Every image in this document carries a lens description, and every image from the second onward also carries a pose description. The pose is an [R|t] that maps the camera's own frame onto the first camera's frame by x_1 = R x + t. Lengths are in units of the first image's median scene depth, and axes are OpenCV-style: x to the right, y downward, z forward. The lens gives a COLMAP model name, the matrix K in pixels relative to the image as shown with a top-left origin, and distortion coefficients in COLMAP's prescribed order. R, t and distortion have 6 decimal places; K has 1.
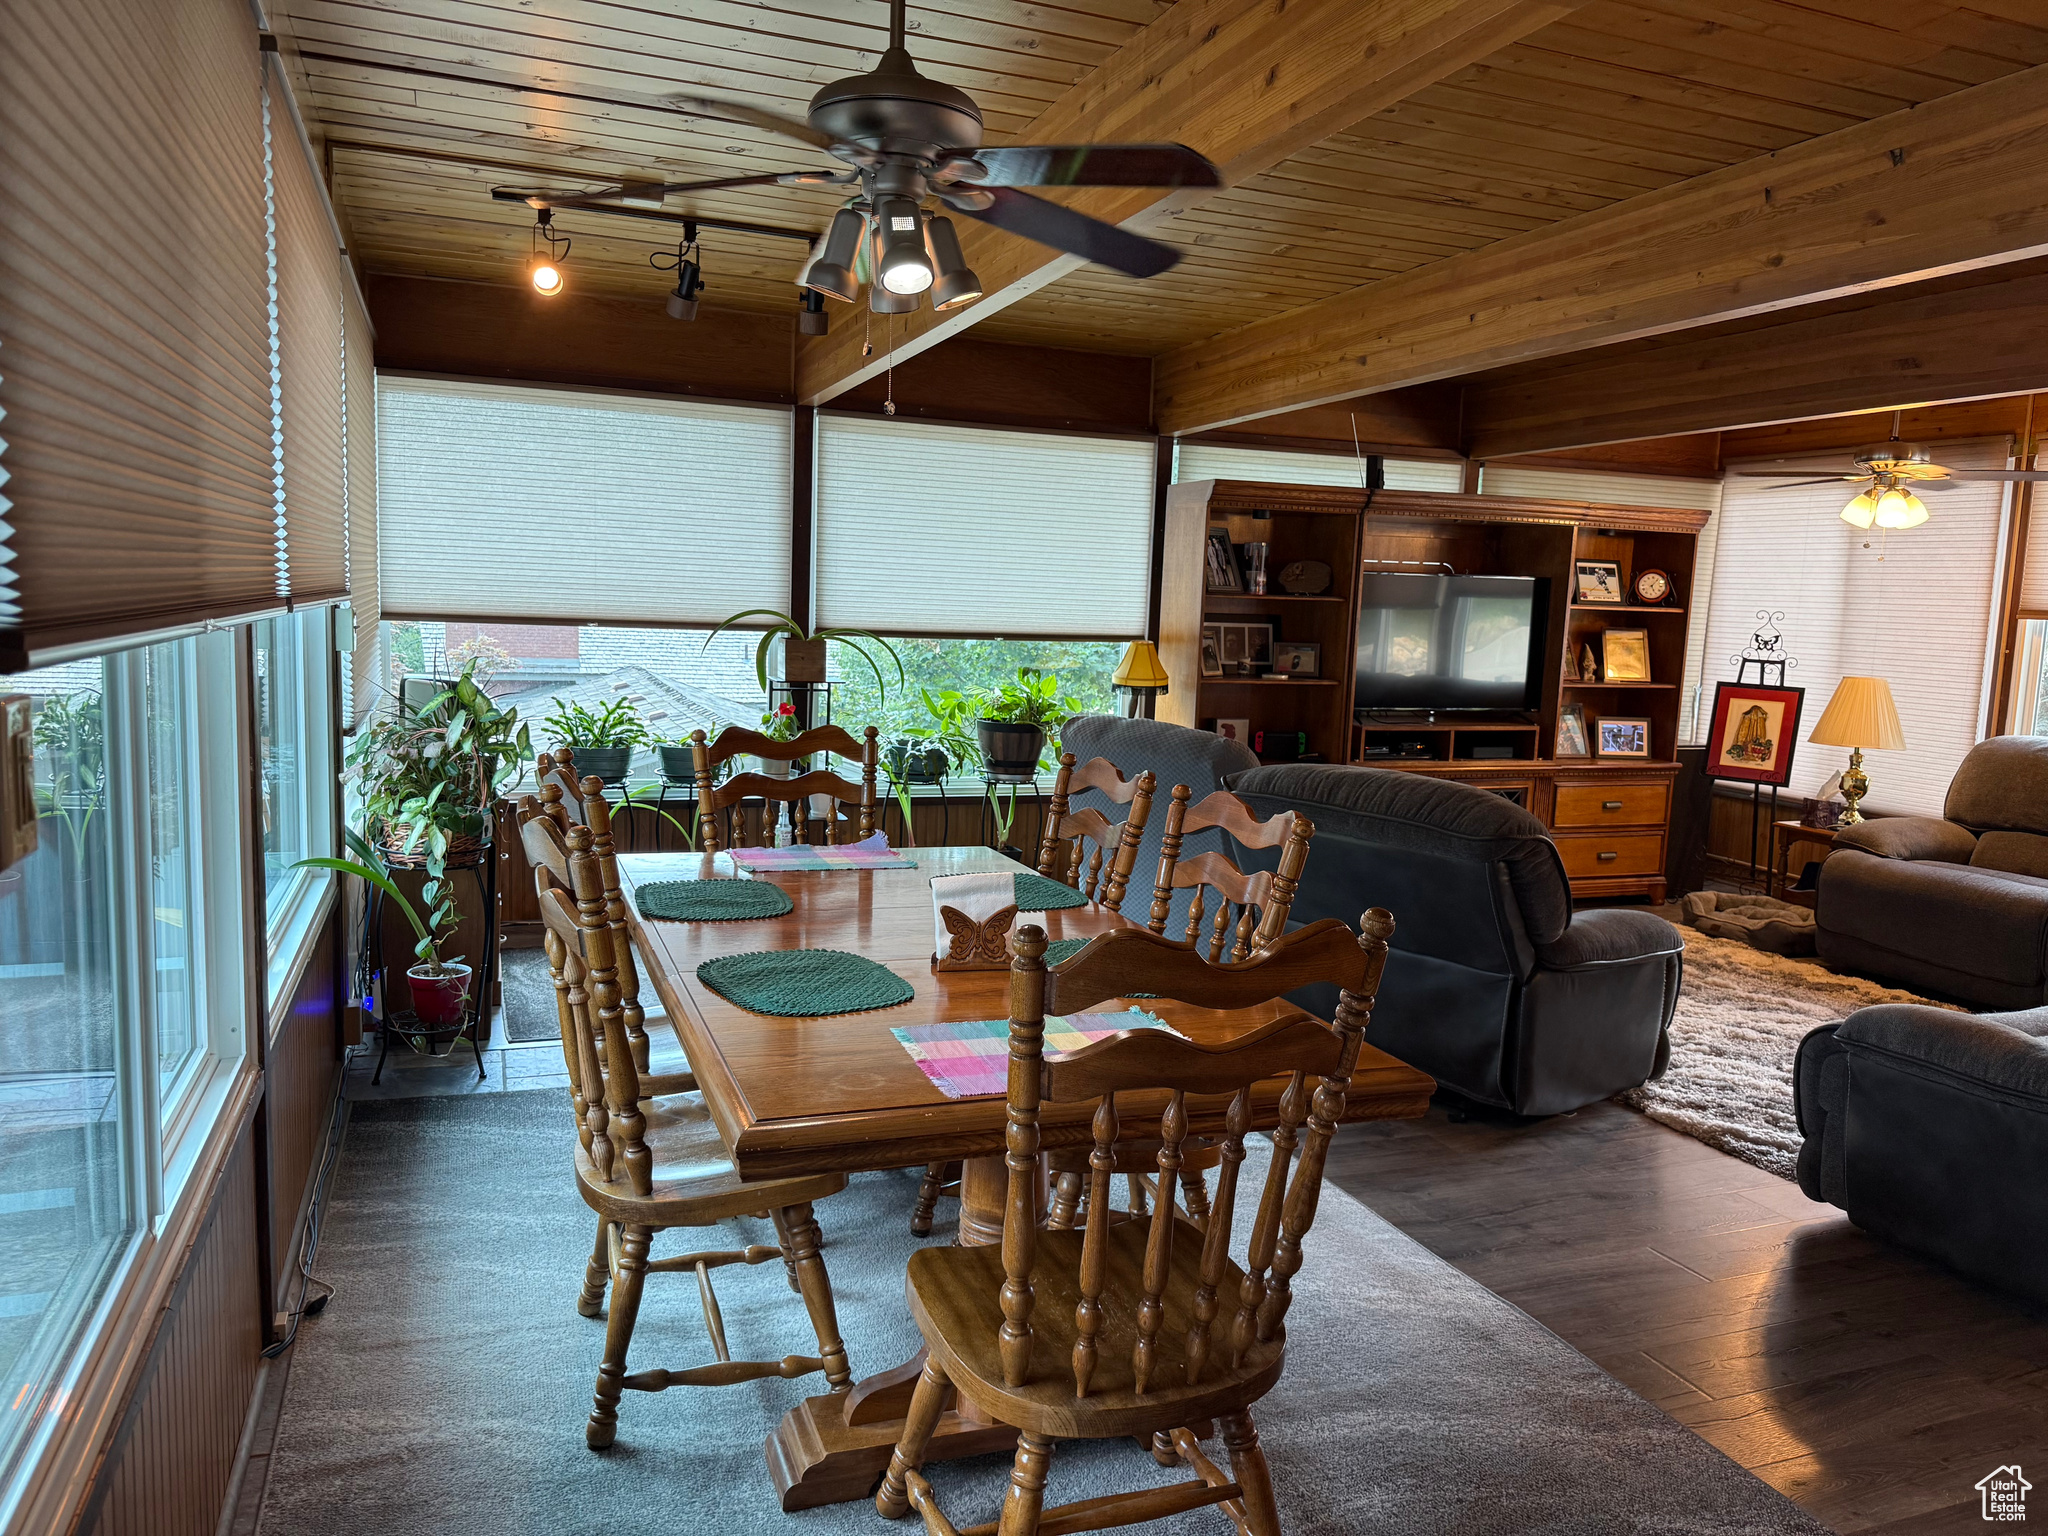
lens RADIAL K [[1464.5, 0, 1064.6], [0, 1464.5, 770.0], [0, 0, 1]] dist [0.057624, -0.065733]
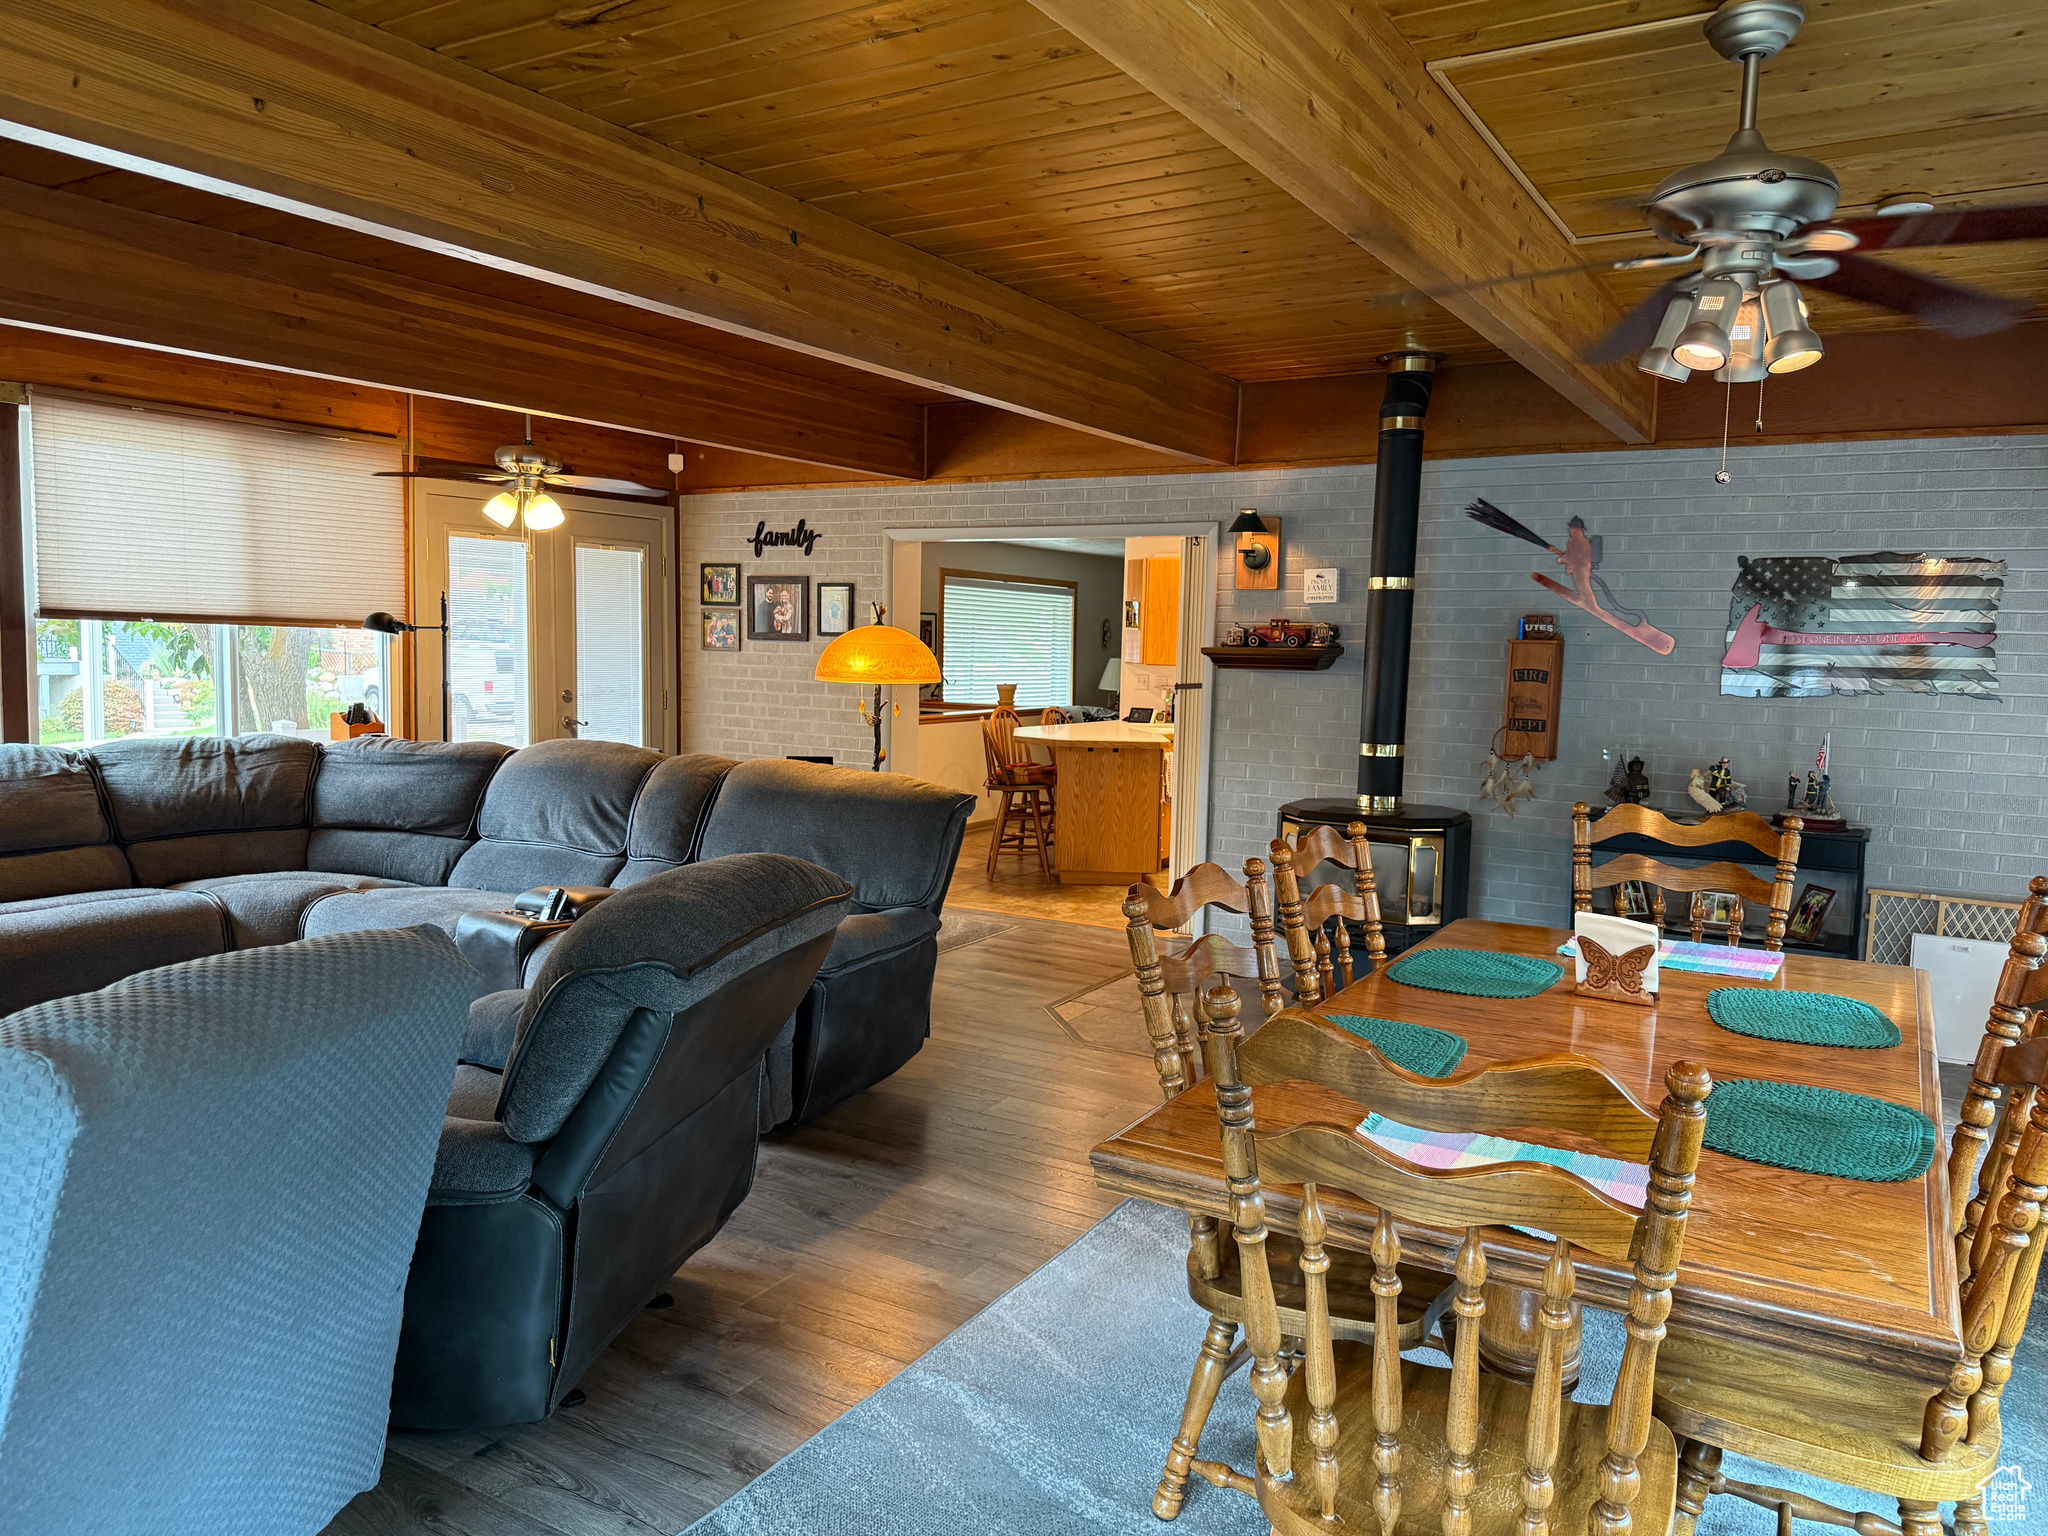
lens RADIAL K [[1434.5, 0, 1031.3], [0, 1434.5, 769.4], [0, 0, 1]] dist [0.184567, -0.369296]
pose [[-0.600629, -0.128001, 0.789215, -0.366570], [0.046527, 0.979833, 0.194326, -0.147726], [-0.798173, 0.153438, -0.582560, 1.094717]]
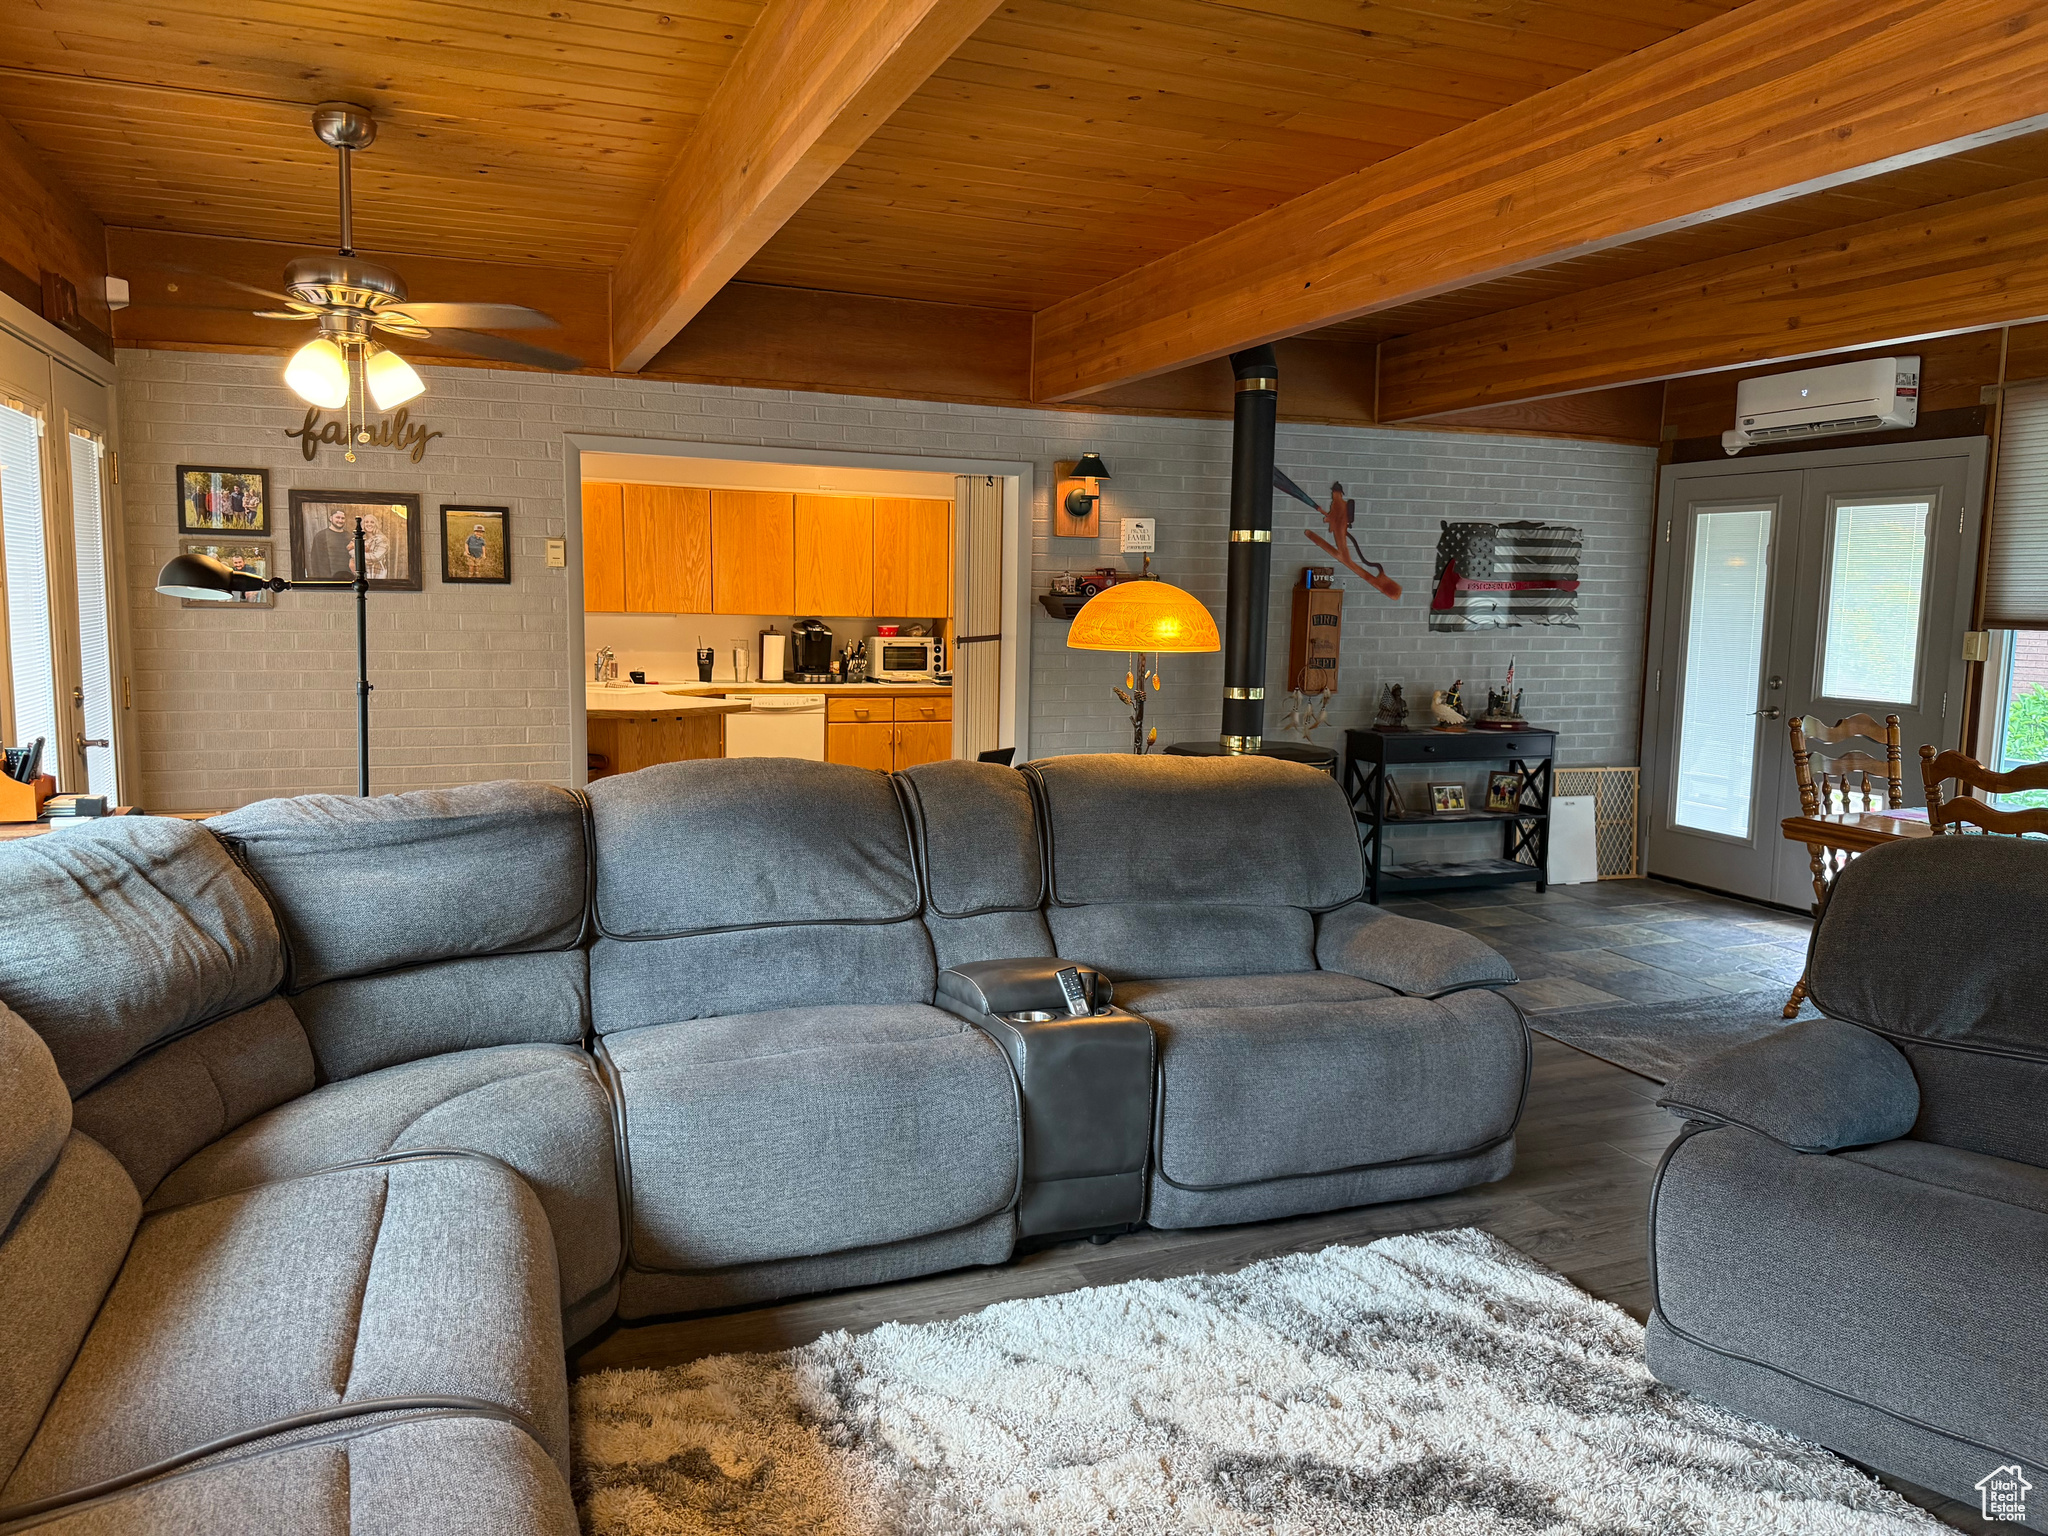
lens RADIAL K [[1446.4, 0, 1023.8], [0, 1446.4, 759.0], [0, 0, 1]] dist [0.115781, -0.189528]
pose [[-0.998238, -0.059333, -0.000723, 0.673183], [-0.057894, 0.971228, 0.231009, -0.144796], [-0.013004, 0.230644, -0.972951, 1.449685]]
